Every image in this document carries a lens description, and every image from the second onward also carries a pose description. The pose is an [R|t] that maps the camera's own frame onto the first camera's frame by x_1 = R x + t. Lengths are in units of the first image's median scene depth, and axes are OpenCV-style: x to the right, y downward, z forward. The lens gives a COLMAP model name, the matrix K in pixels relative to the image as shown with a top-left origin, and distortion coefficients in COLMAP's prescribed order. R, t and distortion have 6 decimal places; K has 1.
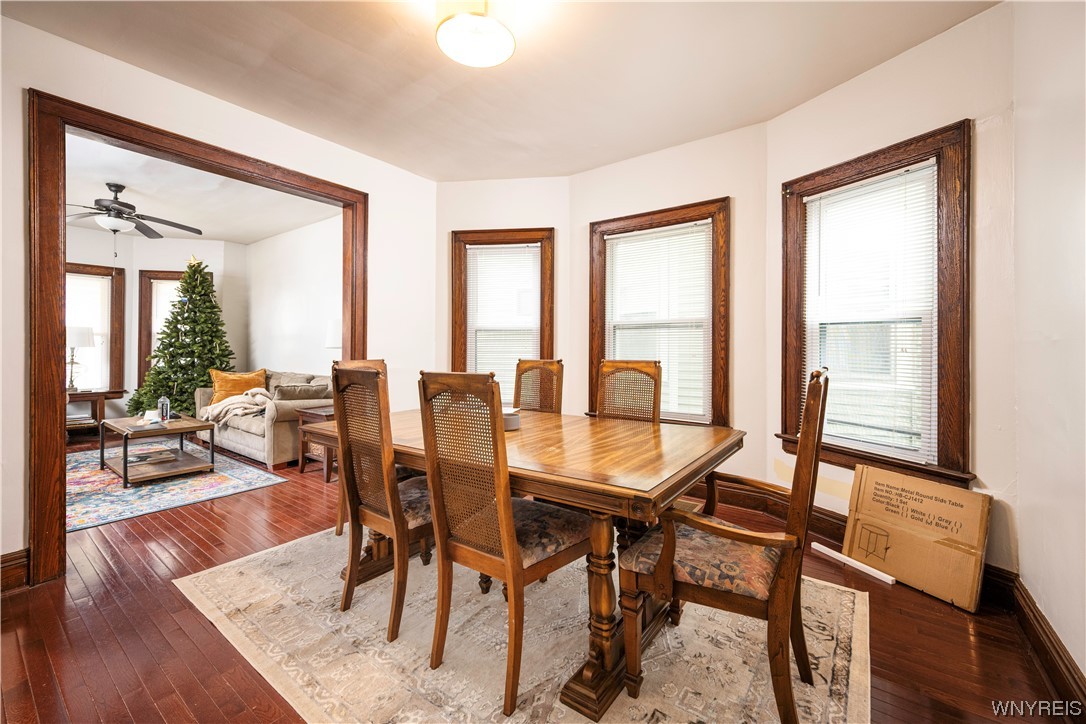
lens RADIAL K [[435.9, 0, 543.2], [0, 435.9, 348.5], [0, 0, 1]] dist [0.000379, 0.000174]
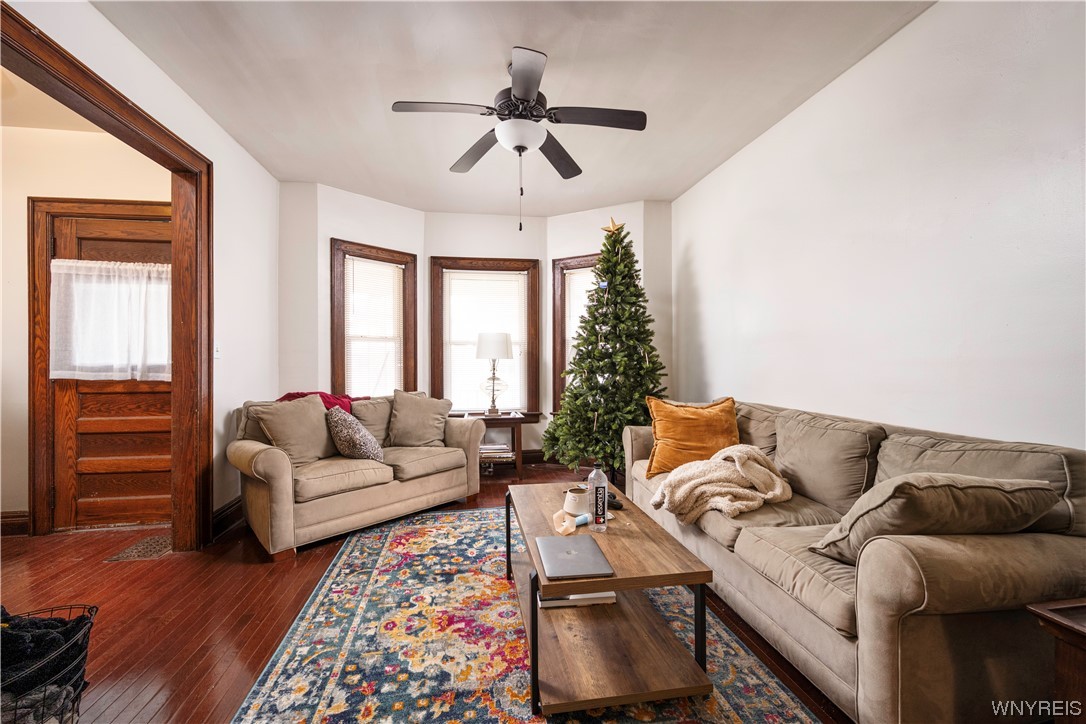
lens RADIAL K [[435.9, 0, 543.2], [0, 435.9, 348.5], [0, 0, 1]] dist [0.000379, 0.000174]
pose [[0.720281, -0.025852, -0.693201, -0.432675], [0.011984, 0.999620, -0.024828, -0.001893], [0.693579, 0.009575, 0.720317, 0.462087]]
